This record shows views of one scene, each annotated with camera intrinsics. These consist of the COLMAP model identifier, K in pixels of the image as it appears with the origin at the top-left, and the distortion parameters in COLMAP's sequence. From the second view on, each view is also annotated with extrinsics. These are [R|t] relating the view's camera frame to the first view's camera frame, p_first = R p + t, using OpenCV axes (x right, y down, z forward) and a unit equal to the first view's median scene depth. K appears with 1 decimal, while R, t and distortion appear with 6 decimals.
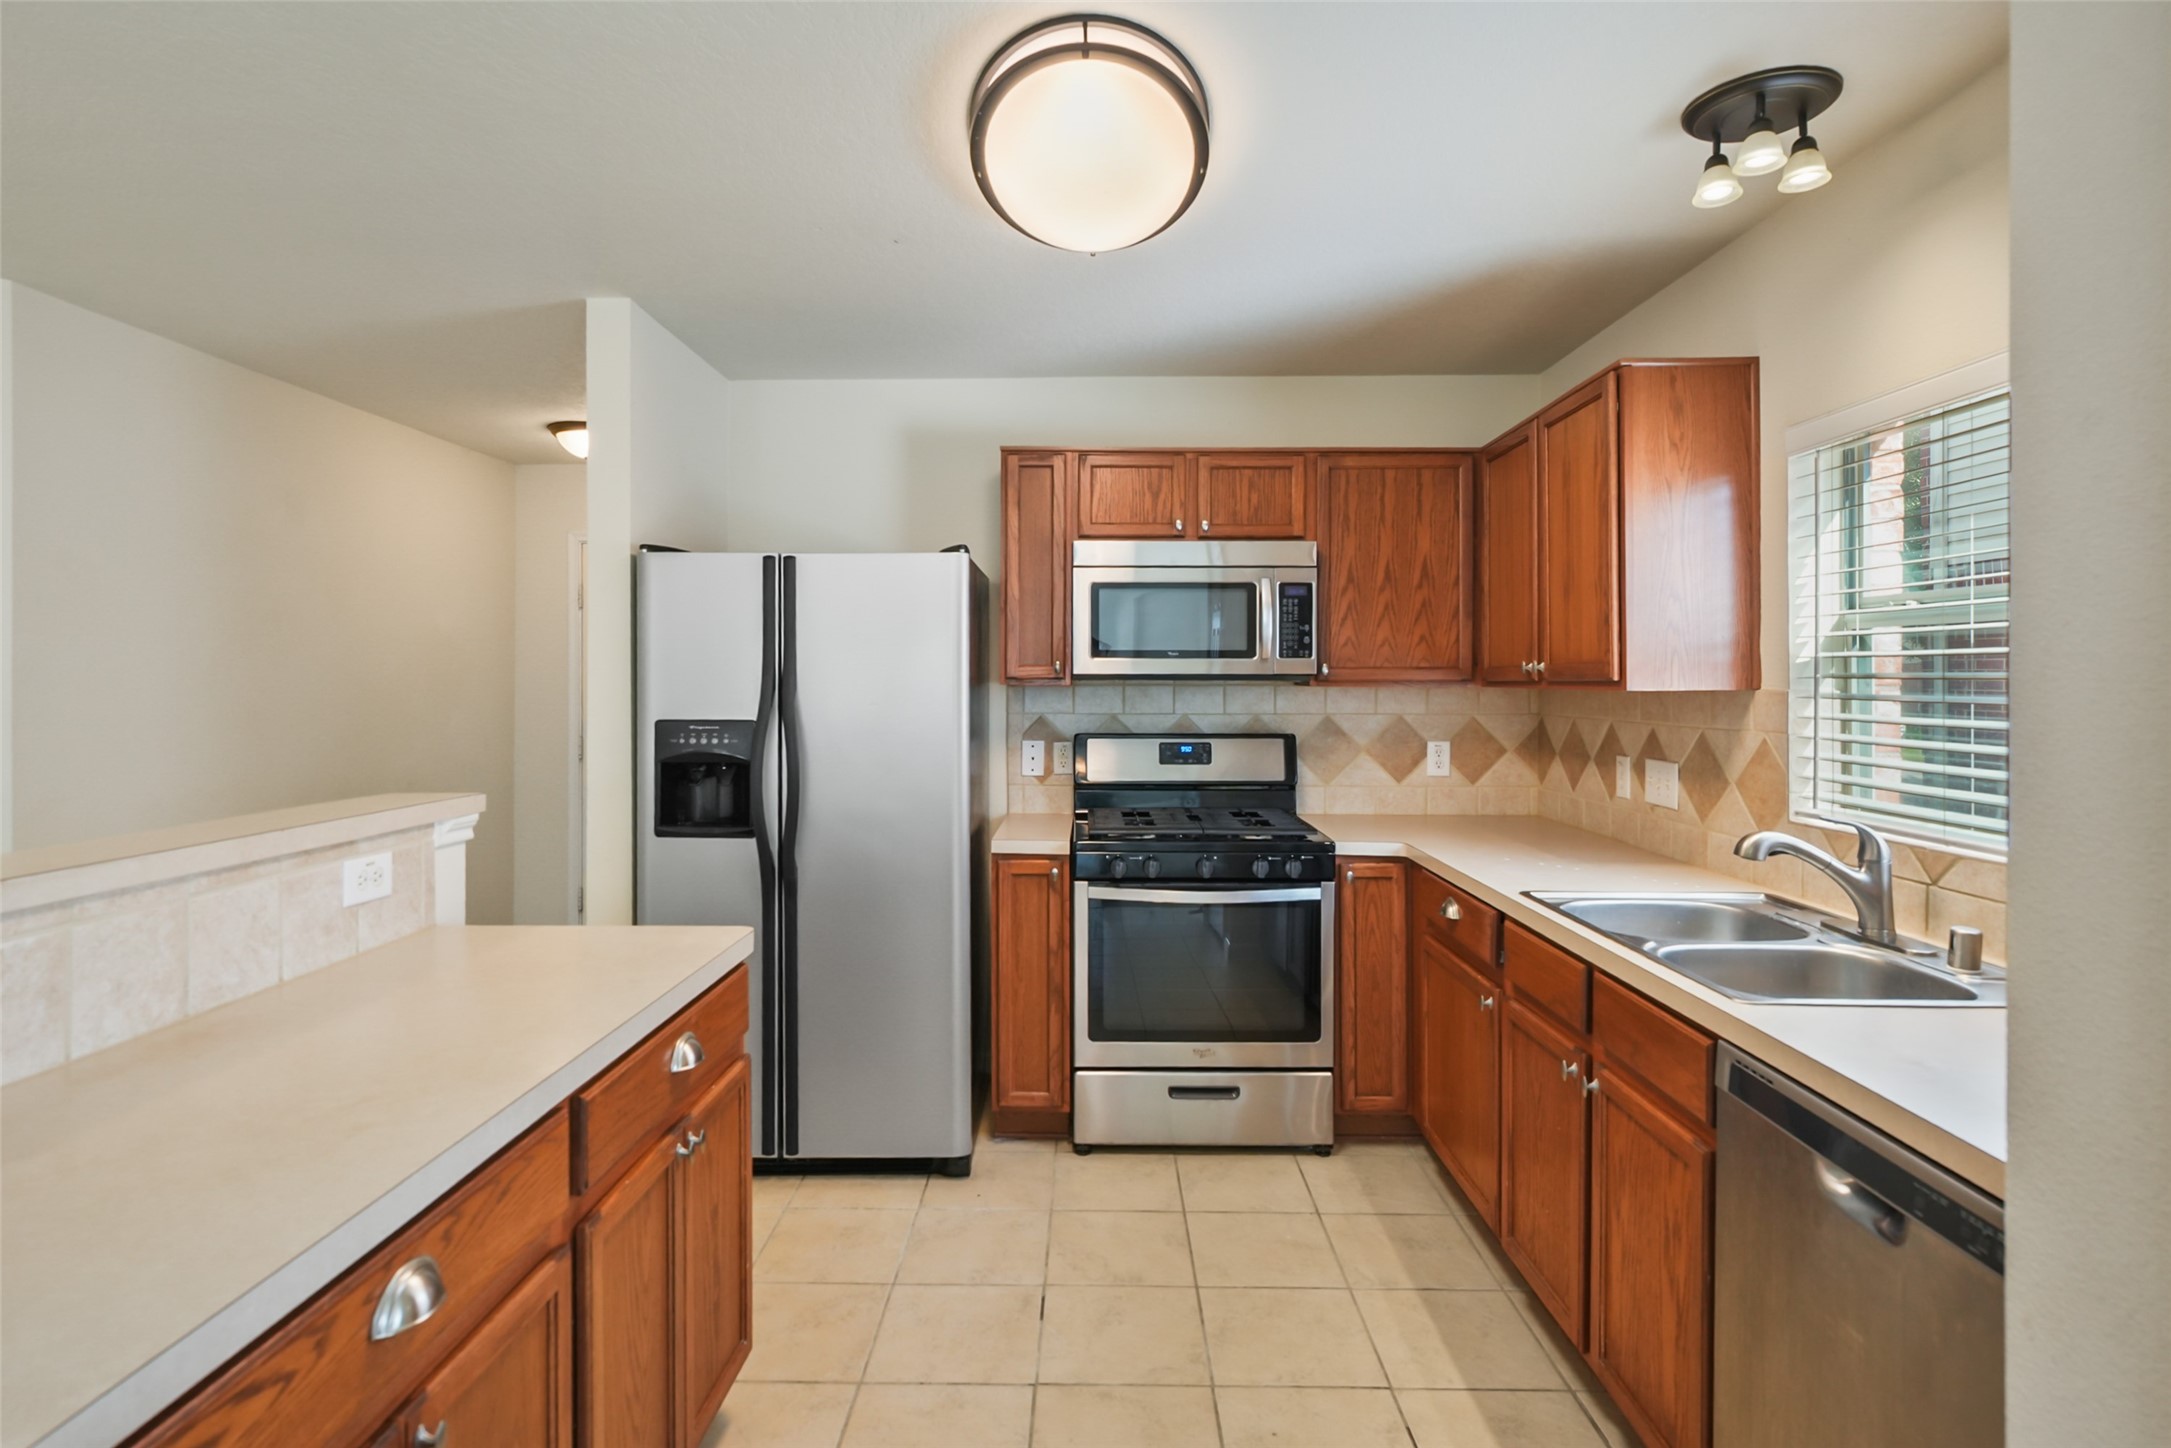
lens RADIAL K [[1087.5, 0, 1080.2], [0, 1087.5, 684.6], [0, 0, 1]] dist [0.000883, 0.000304]
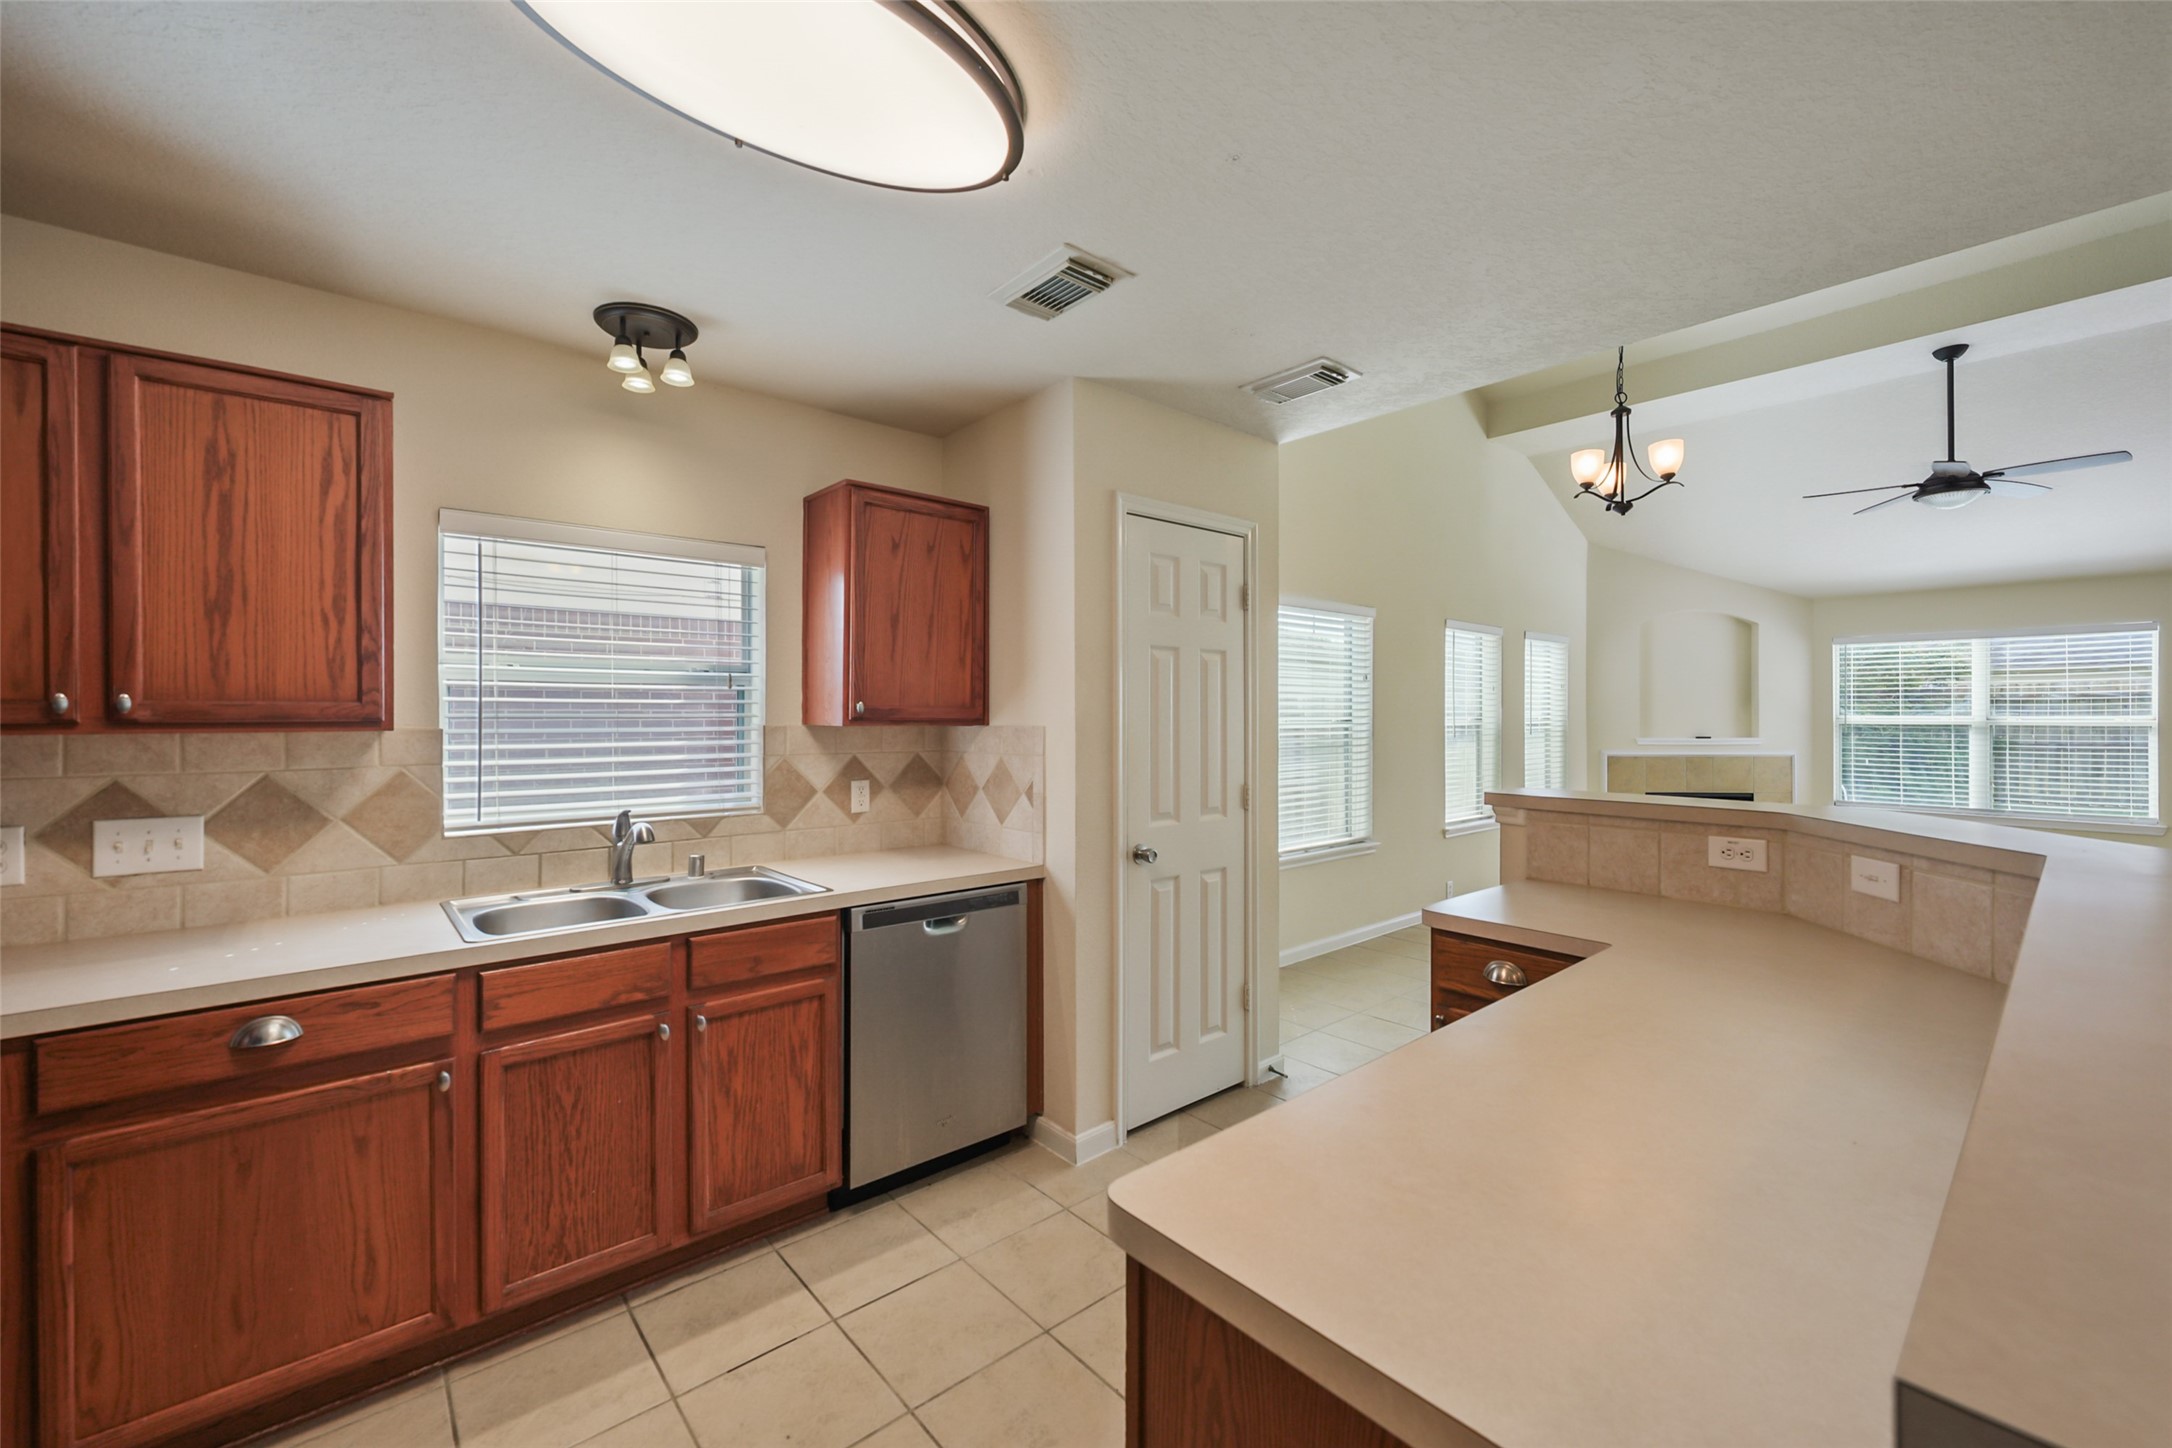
lens RADIAL K [[870.5, 0, 1080.6], [0, 870.5, 718.1], [0, 0, 1]] dist [-0.002068, 0.000259]
pose [[-0.664920, -0.002406, 0.746911, -0.401988], [0.004924, 0.999959, 0.007605, -0.007143], [-0.746898, 0.008734, -0.664881, 0.848869]]
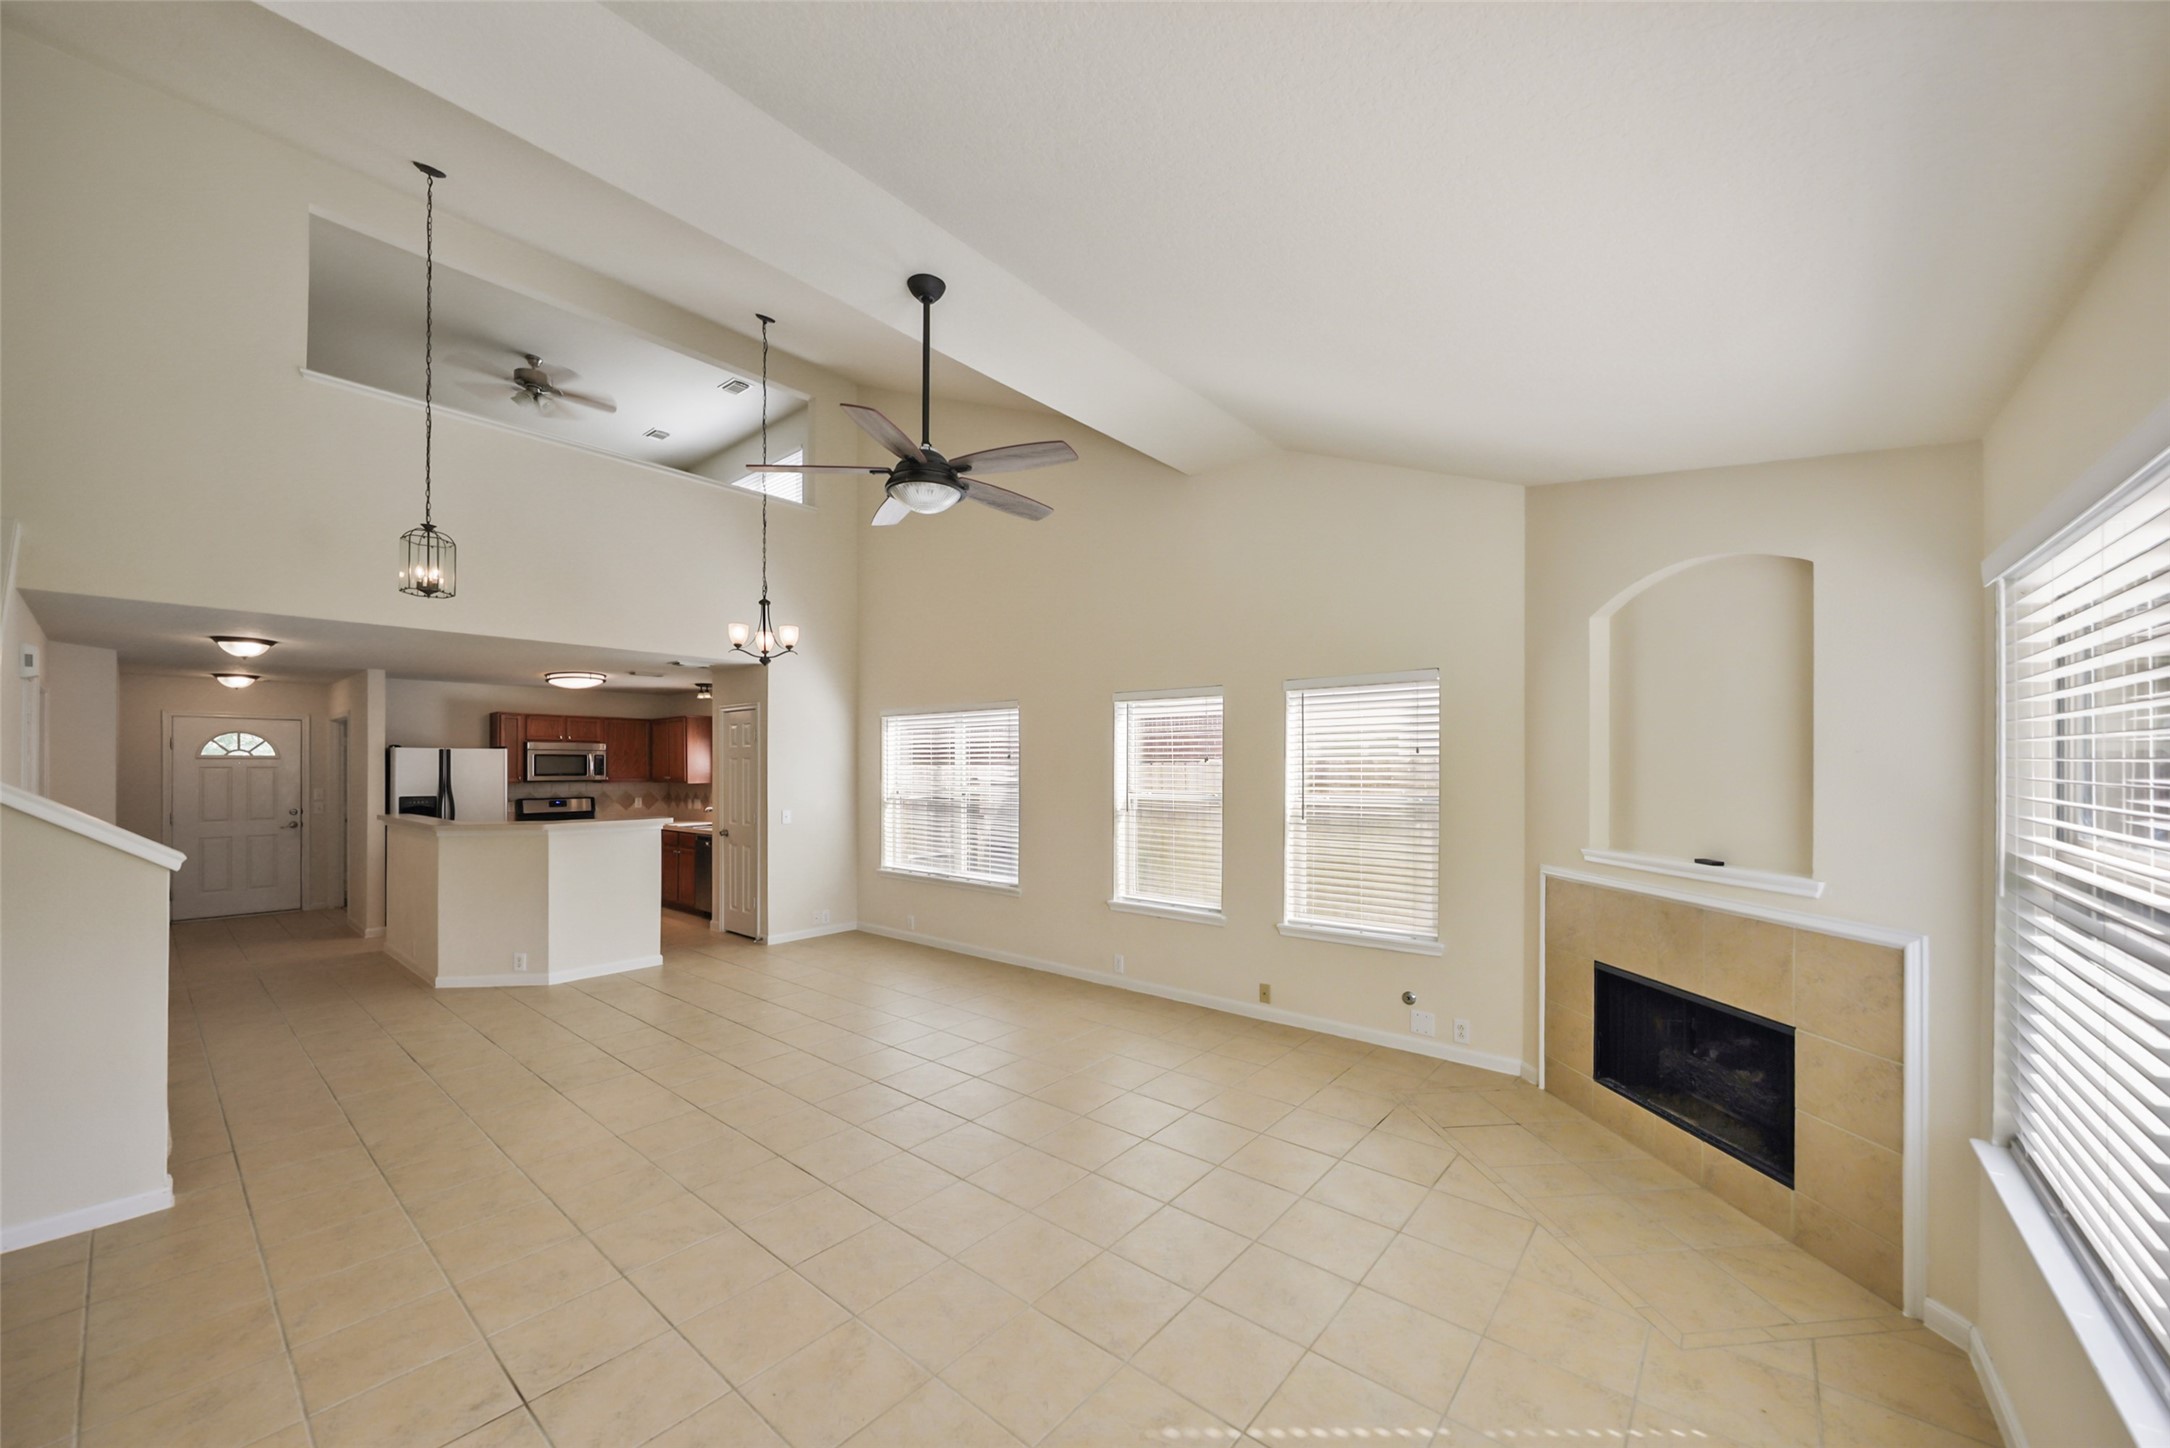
lens RADIAL K [[795.9, 0, 1095.5], [0, 795.9, 779.7], [0, 0, 1]] dist [-0.001389, -0.000737]
pose [[0.623602, -0.013343, 0.781628, -0.920839], [0.005157, 0.999903, 0.012954, -0.039382], [-0.781725, -0.004047, 0.623610, -2.137008]]
